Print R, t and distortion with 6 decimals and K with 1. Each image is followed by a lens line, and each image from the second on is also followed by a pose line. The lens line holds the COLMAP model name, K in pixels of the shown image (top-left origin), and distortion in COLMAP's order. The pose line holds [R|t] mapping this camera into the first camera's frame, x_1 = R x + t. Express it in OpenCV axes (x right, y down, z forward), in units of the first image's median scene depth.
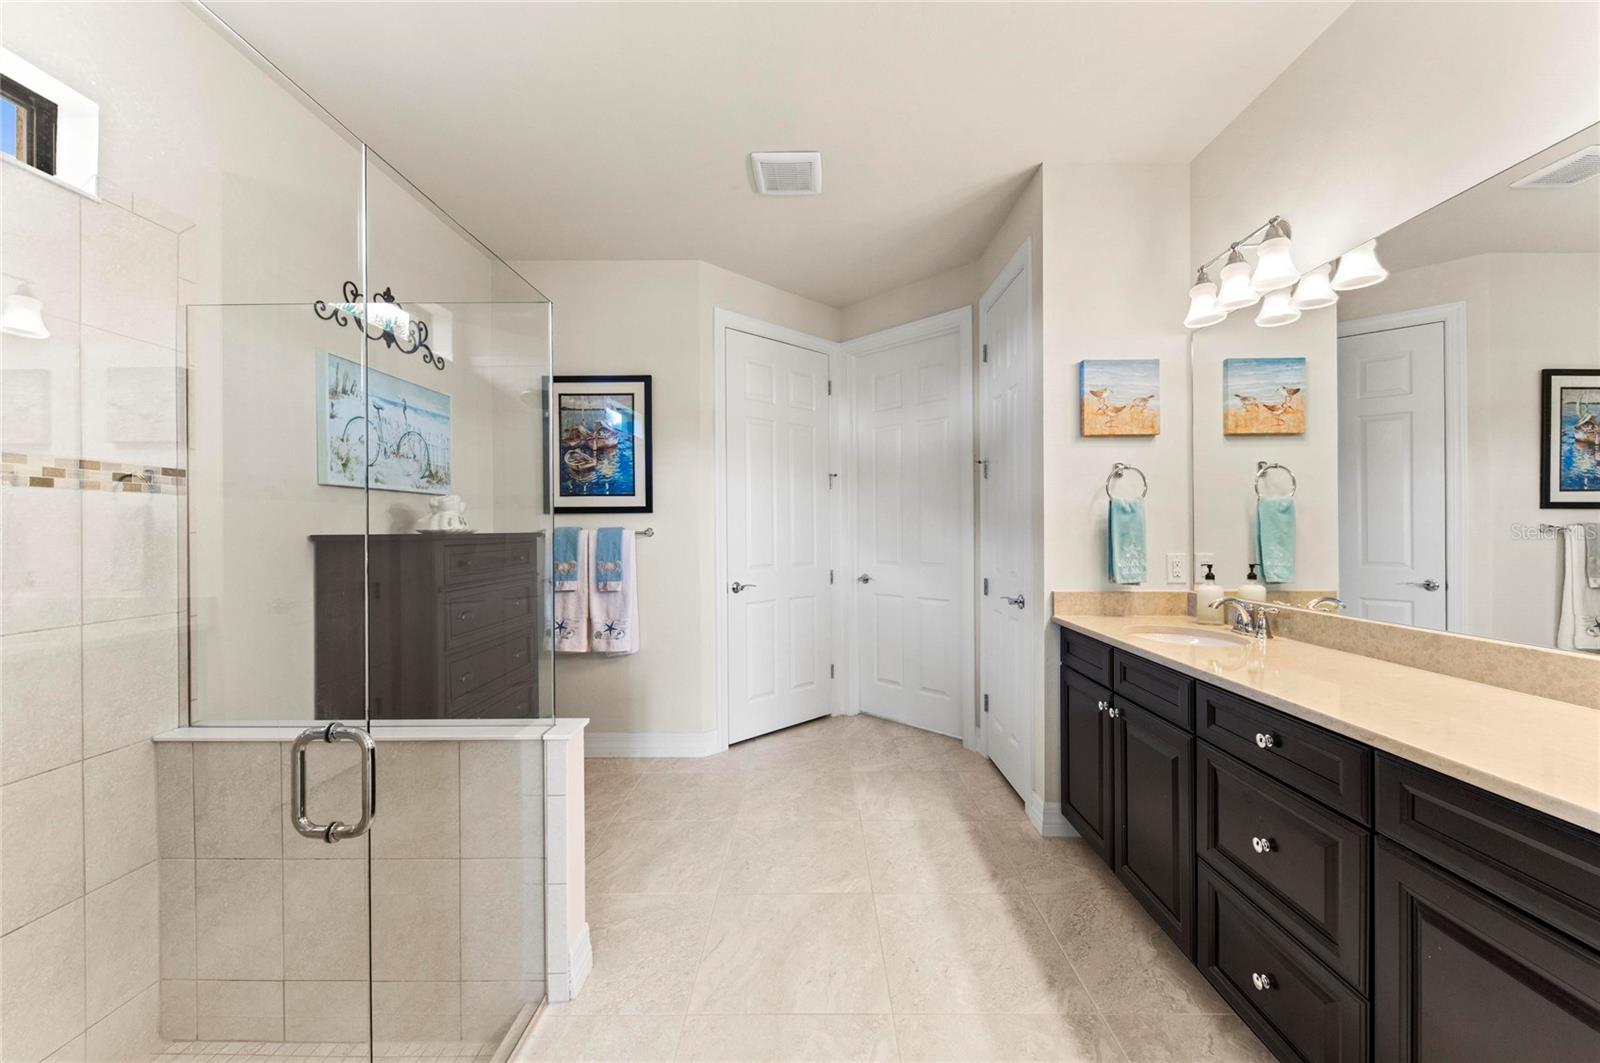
lens RADIAL K [[631.6, 0, 810.4], [0, 631.6, 524.8], [0, 0, 1]] dist [0.005946, -0.003339]
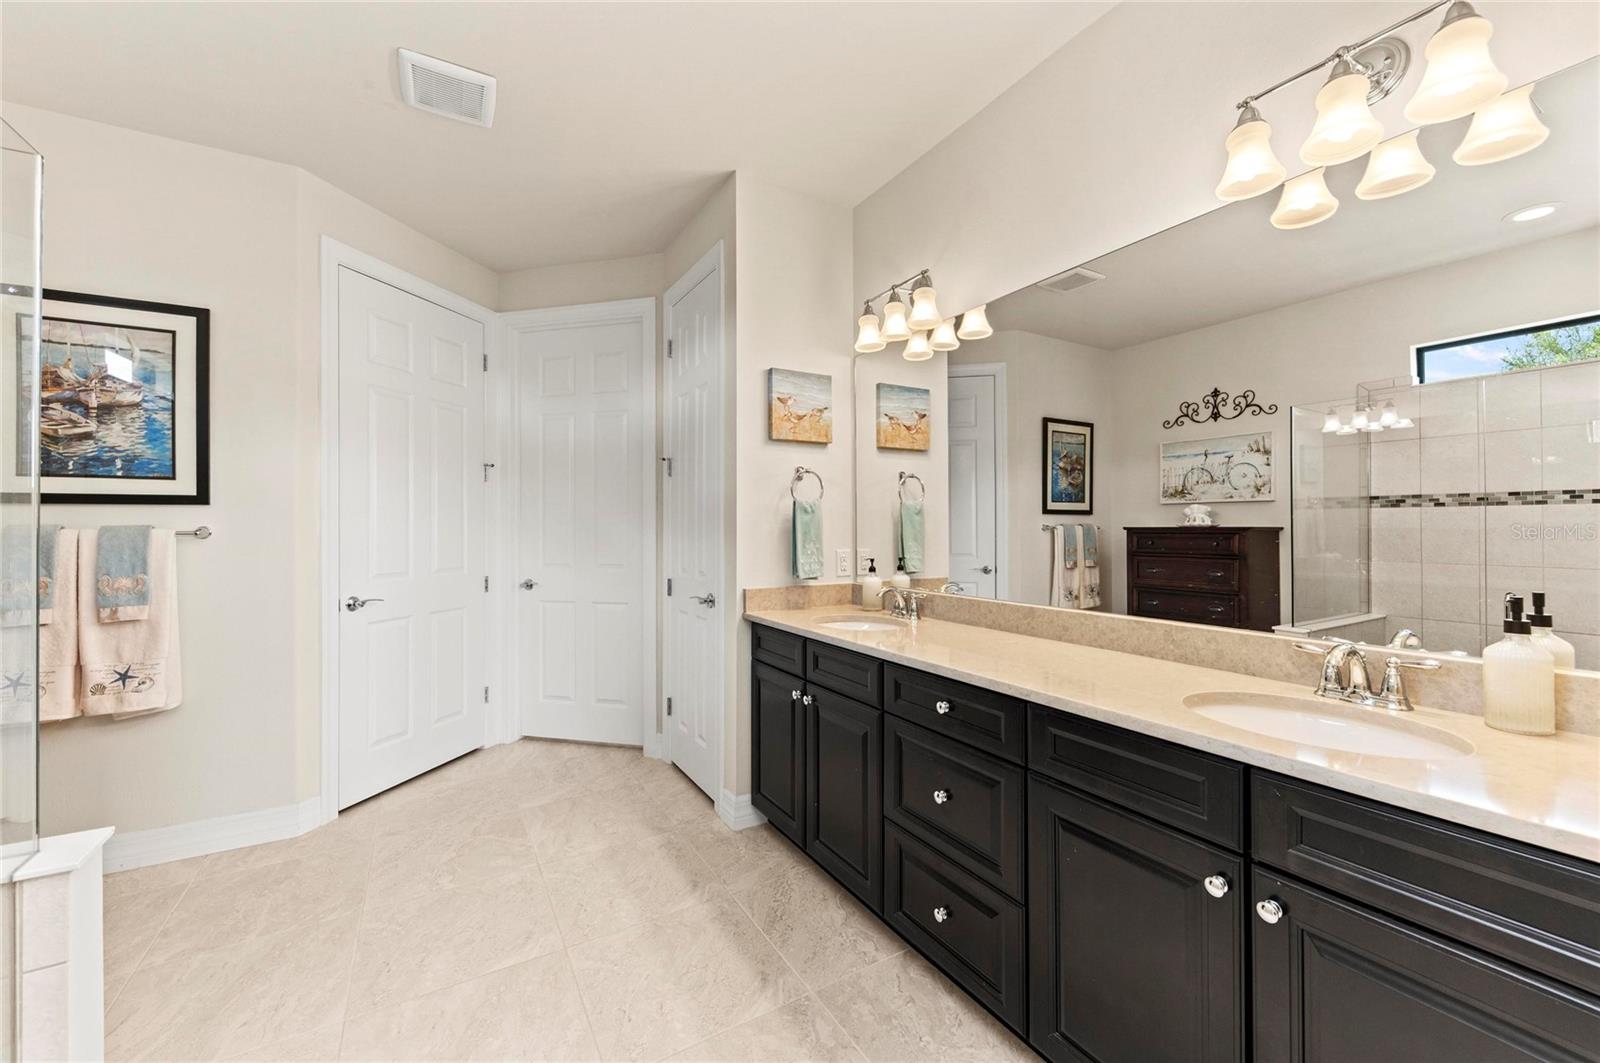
lens RADIAL K [[631.6, 0, 809.9], [0, 631.6, 518.1], [0, 0, 1]] dist [0.005946, -0.003339]
pose [[0.853720, 0.008332, 0.520666, -0.059344], [-0.003583, 0.999942, -0.010127, 0.000867], [-0.520720, 0.006781, 0.853701, 0.066343]]
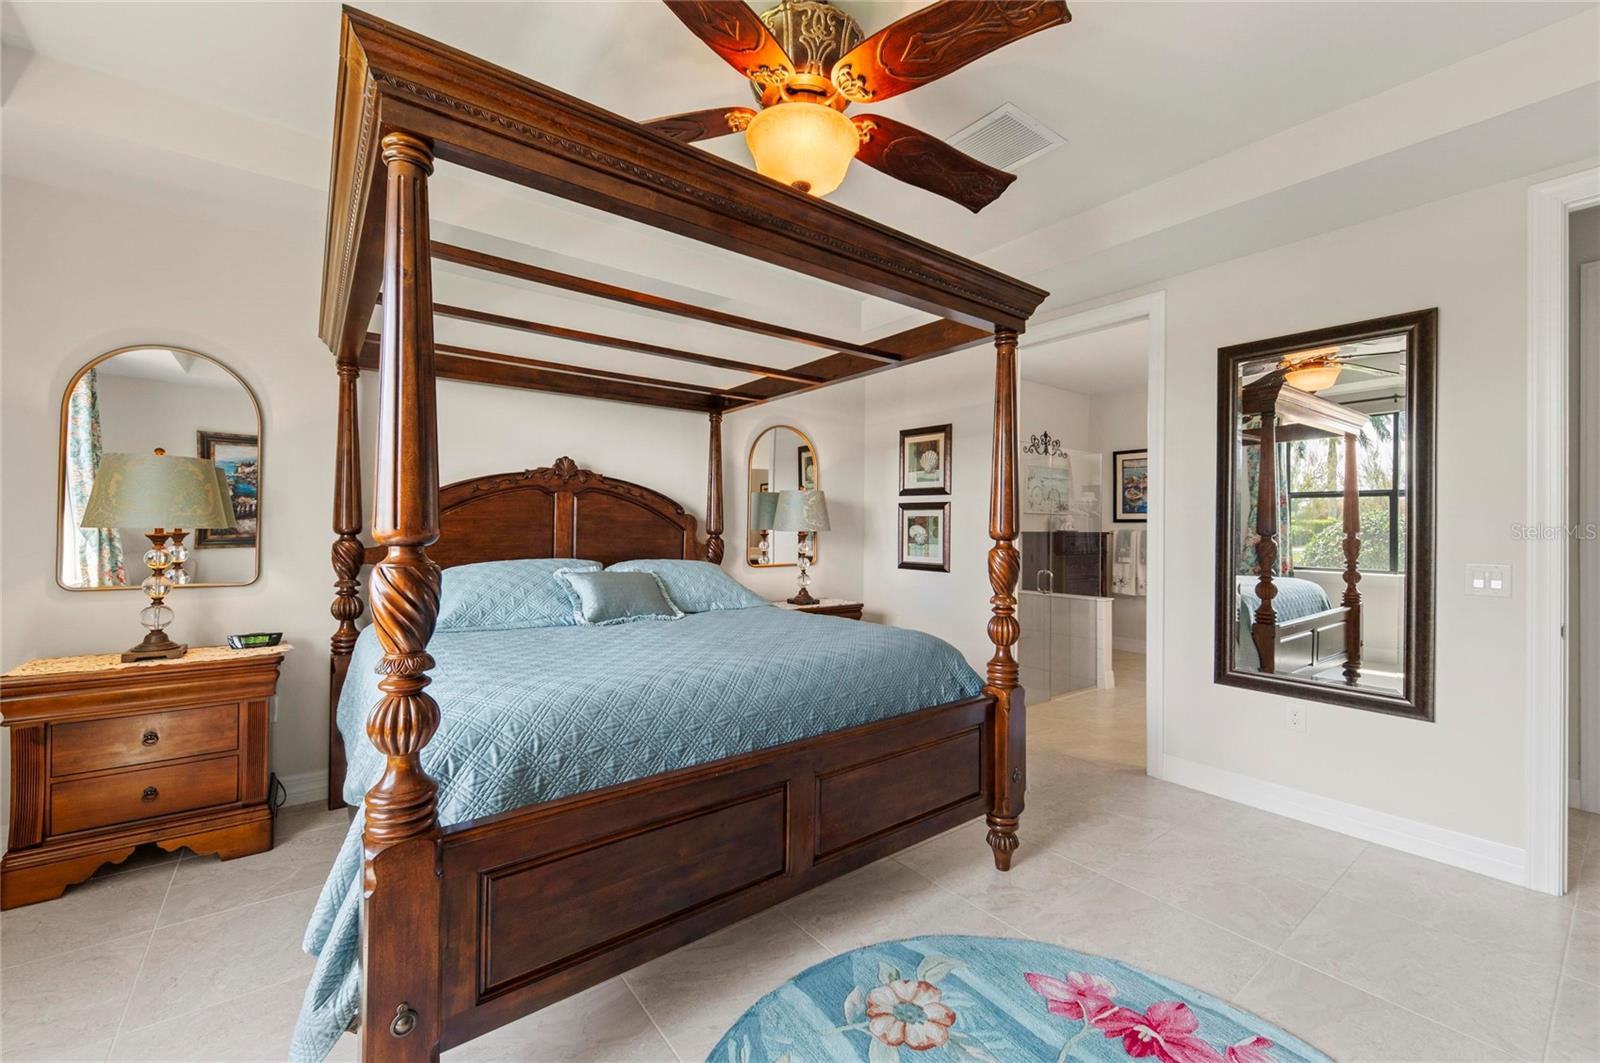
lens RADIAL K [[631.6, 0, 840.4], [0, 631.6, 522.9], [0, 0, 1]] dist [0.005946, -0.003339]
pose [[0.643587, -0.001230, -0.765372, 0.714826], [-0.004323, 0.999977, -0.005242, -0.004551], [0.765361, 0.006682, 0.643567, -1.215737]]
